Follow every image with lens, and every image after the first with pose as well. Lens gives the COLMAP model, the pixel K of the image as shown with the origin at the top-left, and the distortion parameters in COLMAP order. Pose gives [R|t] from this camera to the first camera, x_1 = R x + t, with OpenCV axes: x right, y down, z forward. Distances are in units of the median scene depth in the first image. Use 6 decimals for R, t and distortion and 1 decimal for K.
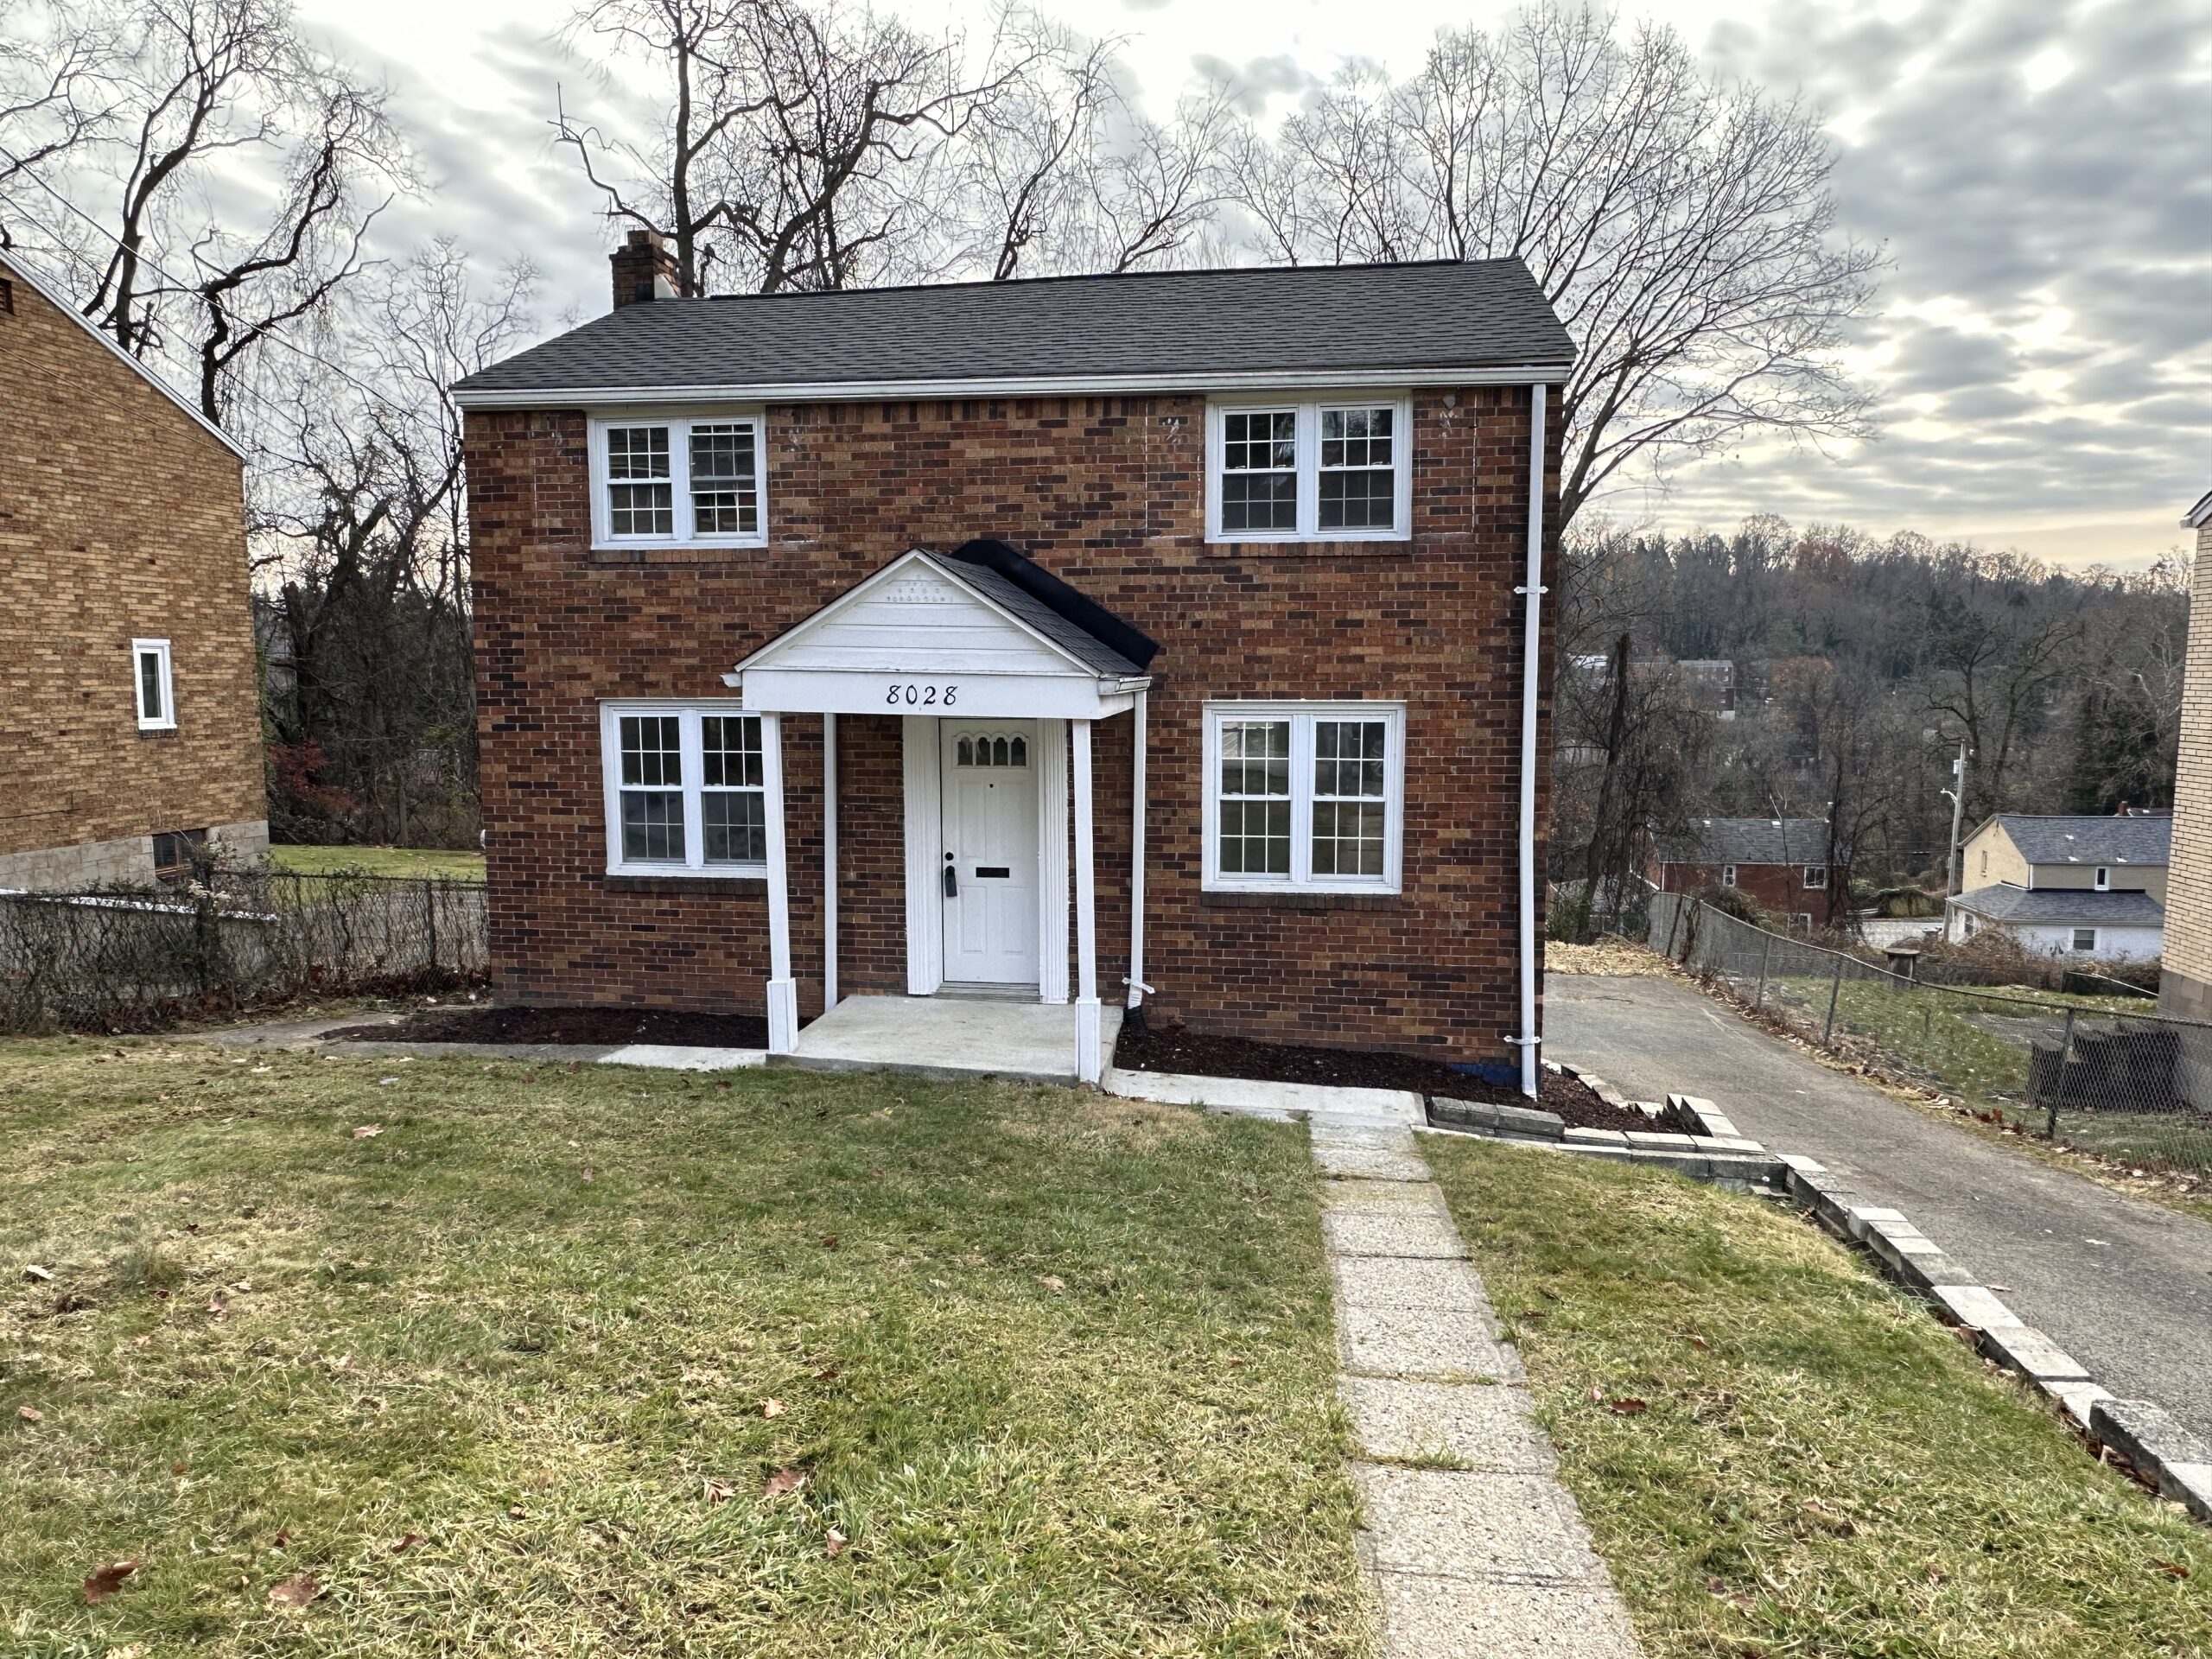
lens RADIAL K [[1477.1, 0, 1106.0], [0, 1477.1, 829.5], [0, 0, 1]] dist [0.000868, -0.003370]
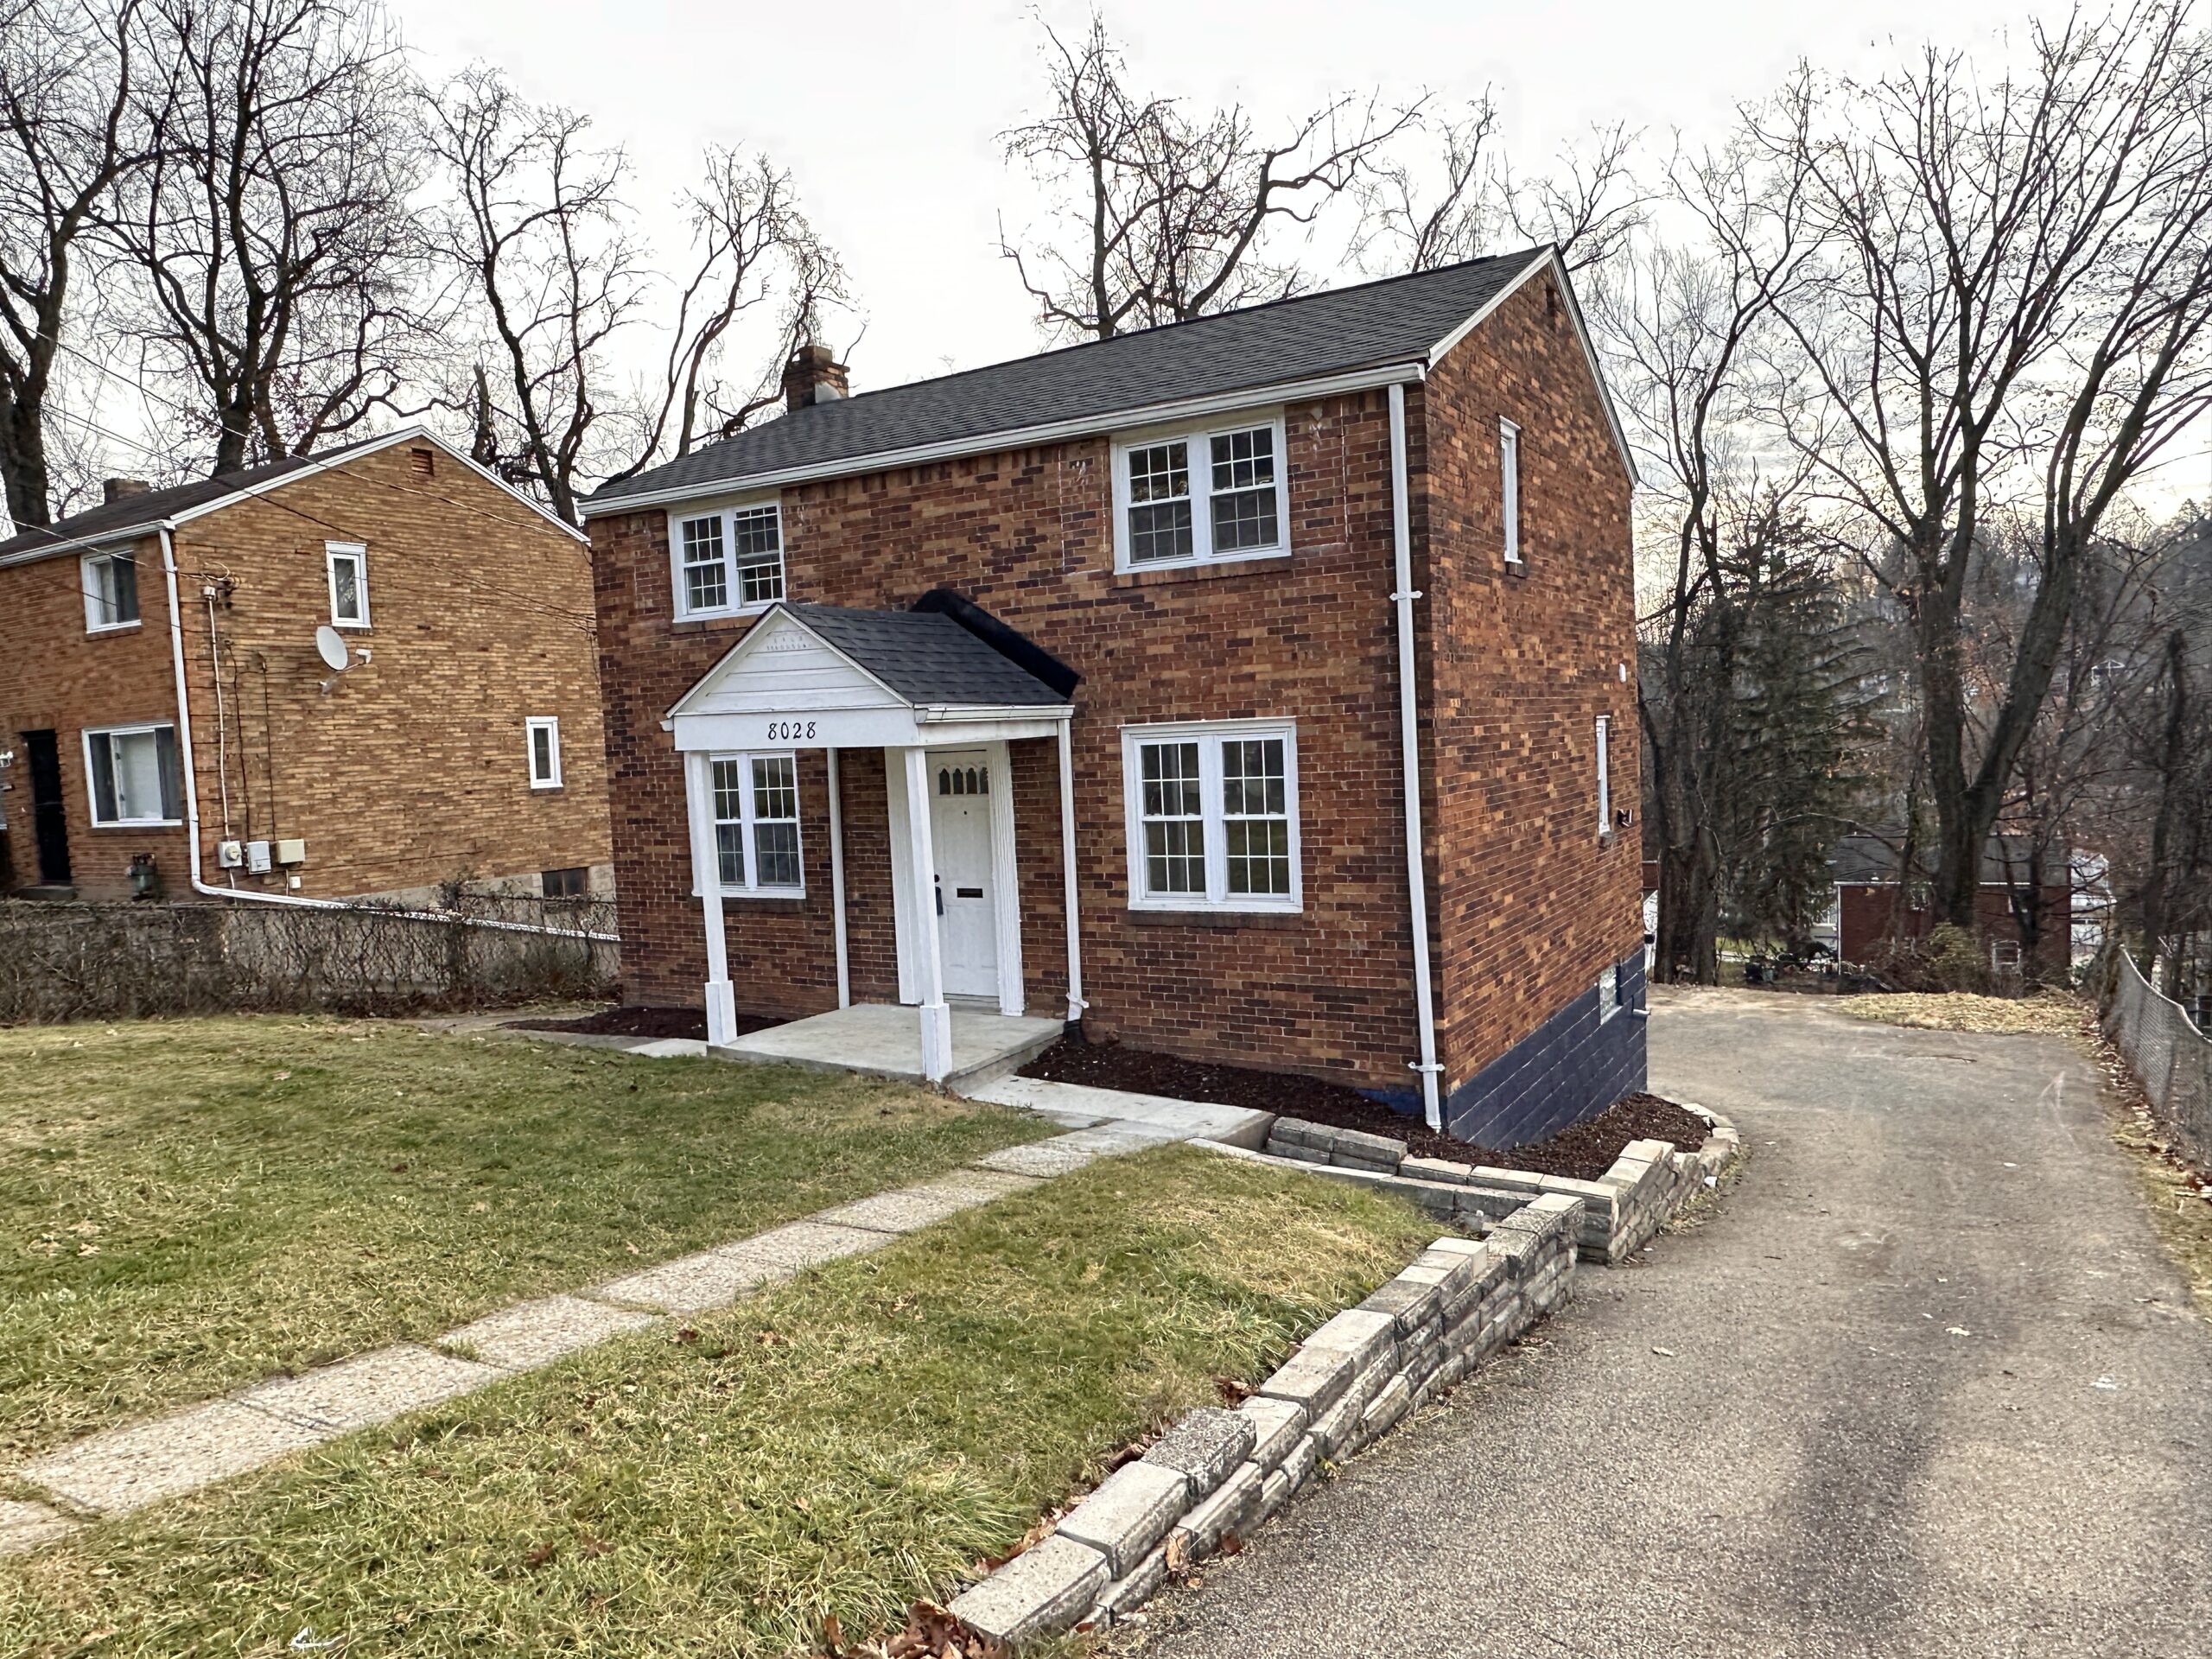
lens RADIAL K [[1477.1, 0, 1106.0], [0, 1477.1, 829.5], [0, 0, 1]] dist [0.000868, -0.003370]
pose [[0.922140, -0.017507, -0.386461, 0.458245], [0.004261, 0.999374, -0.035107, 0.022143], [0.386834, 0.030727, 0.921637, 0.040287]]
